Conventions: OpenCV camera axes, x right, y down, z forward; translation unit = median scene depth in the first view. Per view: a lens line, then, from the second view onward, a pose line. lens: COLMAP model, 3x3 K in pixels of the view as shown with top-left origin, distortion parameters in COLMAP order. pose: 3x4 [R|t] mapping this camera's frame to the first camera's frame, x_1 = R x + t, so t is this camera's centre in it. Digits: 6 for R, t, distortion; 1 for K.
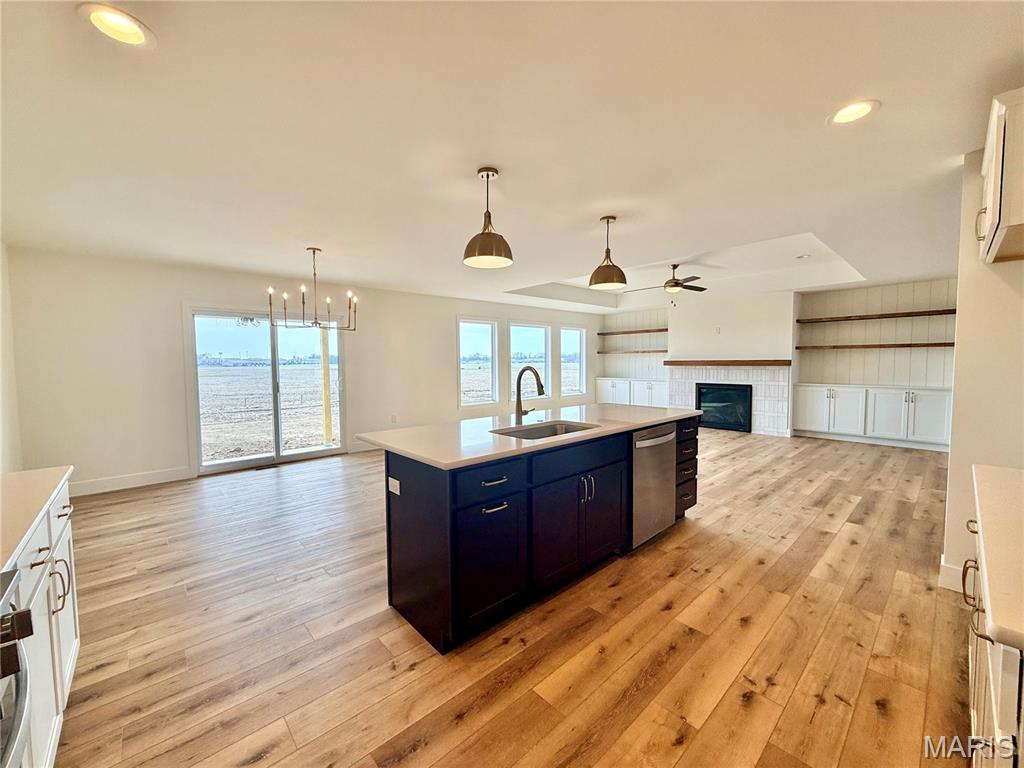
lens RADIAL K [[408.4, 0, 509.3], [0, 408.4, 385.3], [0, 0, 1]] dist [0.002883, -0.000240]
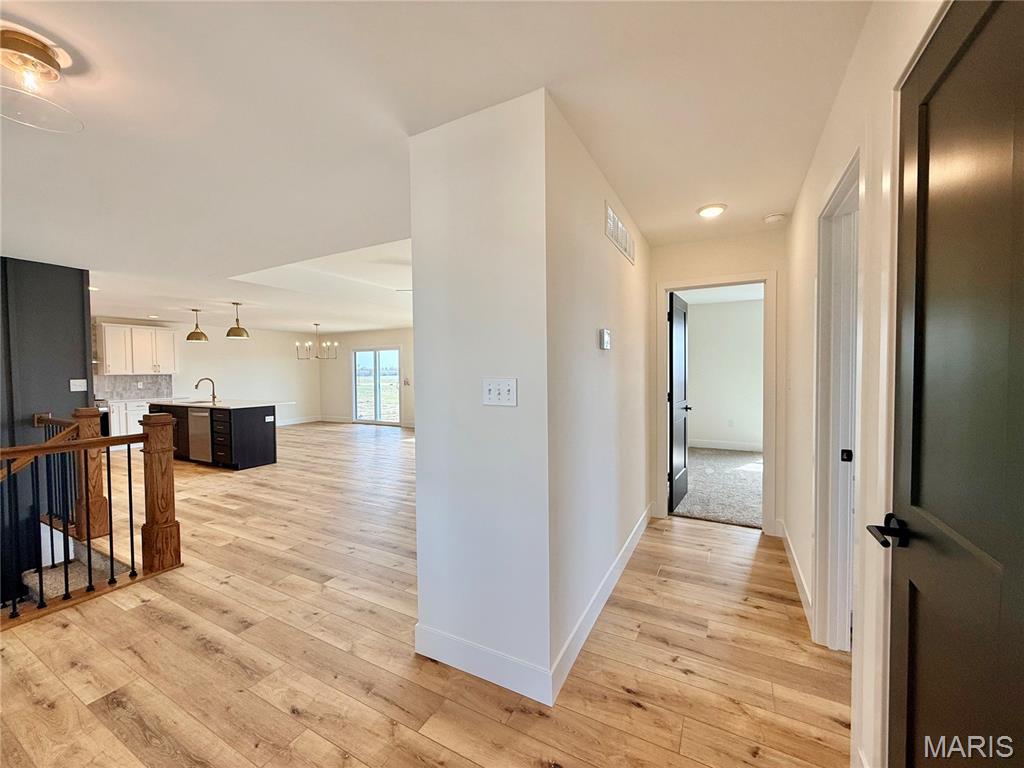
lens RADIAL K [[408.4, 0, 506.8], [0, 408.4, 383.4], [0, 0, 1]] dist [0.002883, -0.000240]
pose [[0.330437, 0.031534, -0.943301, 1.994445], [-0.055052, 0.998384, 0.014091, -0.091240], [0.942221, 0.047275, 0.331639, 1.258779]]
